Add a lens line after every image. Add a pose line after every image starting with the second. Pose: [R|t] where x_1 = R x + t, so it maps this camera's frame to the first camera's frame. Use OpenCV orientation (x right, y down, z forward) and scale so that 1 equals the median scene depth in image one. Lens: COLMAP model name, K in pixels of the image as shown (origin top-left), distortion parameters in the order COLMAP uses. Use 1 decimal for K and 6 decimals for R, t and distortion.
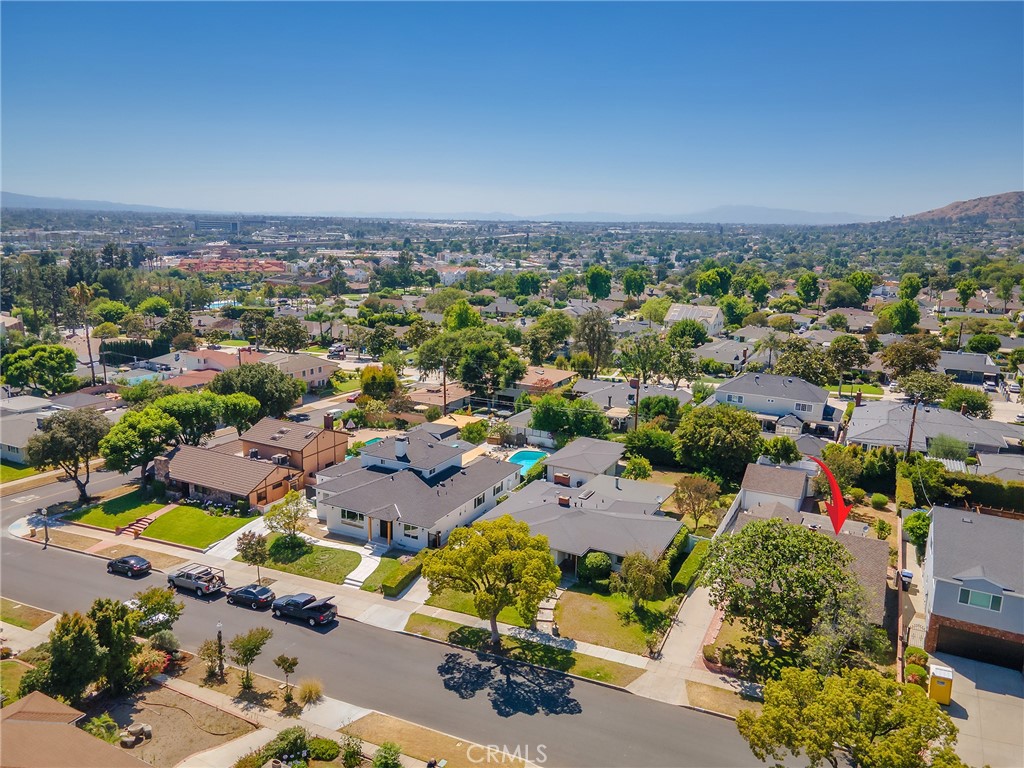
lens RADIAL K [[746.9, 0, 506.4], [0, 746.9, 386.6], [0, 0, 1]] dist [0.023946, 0.042485]
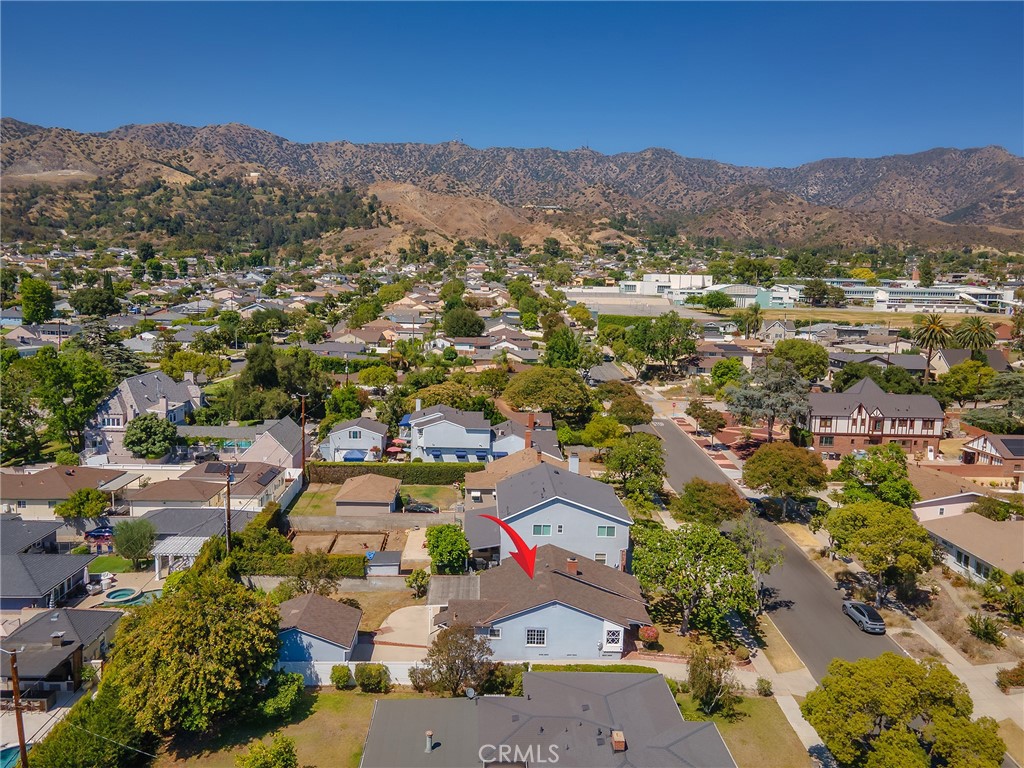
lens RADIAL K [[746.9, 0, 506.4], [0, 746.9, 386.6], [0, 0, 1]] dist [0.023946, 0.042485]
pose [[-0.469403, -0.168163, 0.866823, -0.299376], [0.158341, 0.949753, 0.269996, -0.245324], [-0.868671, 0.263991, -0.419189, 1.036350]]
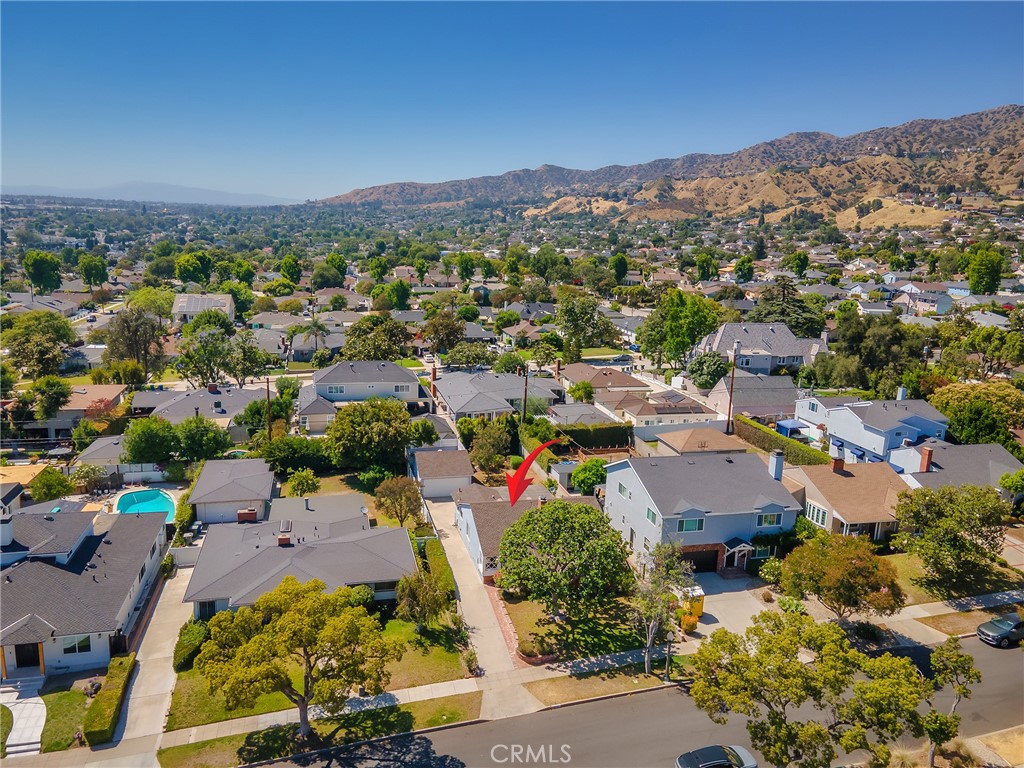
lens RADIAL K [[746.9, 0, 506.4], [0, 746.9, 386.6], [0, 0, 1]] dist [0.023946, 0.042485]
pose [[0.752348, -0.141165, 0.643464, -0.211616], [0.124898, 0.989621, 0.071073, -0.040270], [-0.646818, 0.026896, 0.762170, 0.151657]]
